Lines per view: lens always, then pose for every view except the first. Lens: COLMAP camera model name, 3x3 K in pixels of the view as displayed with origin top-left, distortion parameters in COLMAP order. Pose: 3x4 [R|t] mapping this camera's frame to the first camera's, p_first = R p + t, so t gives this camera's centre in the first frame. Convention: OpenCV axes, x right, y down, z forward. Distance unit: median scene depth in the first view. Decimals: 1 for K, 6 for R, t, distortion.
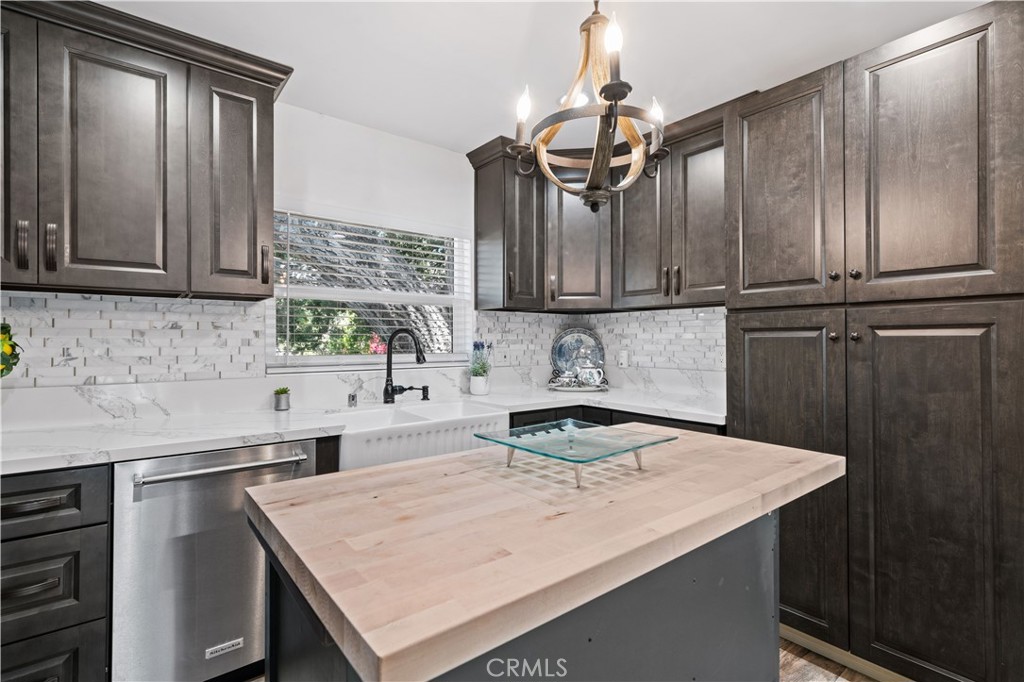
lens RADIAL K [[479.7, 0, 512.0], [0, 479.7, 339.4], [0, 0, 1]] dist [0.001882, 0.000755]
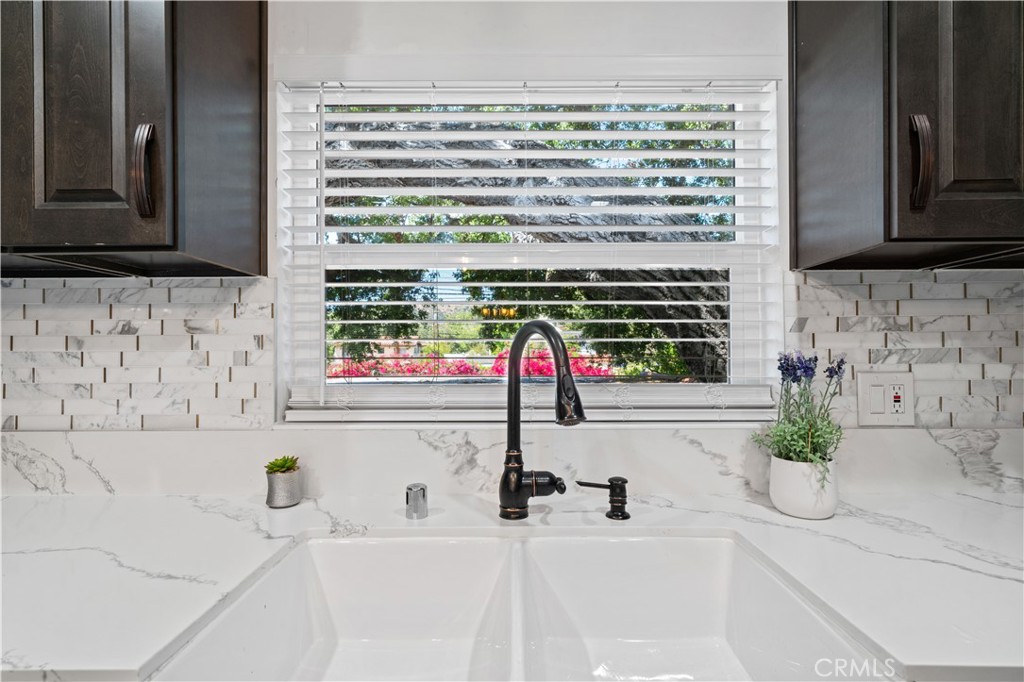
lens RADIAL K [[494.0, 0, 510.9], [0, 494.0, 349.4], [0, 0, 1]] dist [0.000038, 0.000401]
pose [[0.776548, -0.006890, -0.630021, -0.007351], [0.005328, 0.999976, -0.004369, 0.000475], [0.630036, 0.000036, 0.776566, 0.689609]]
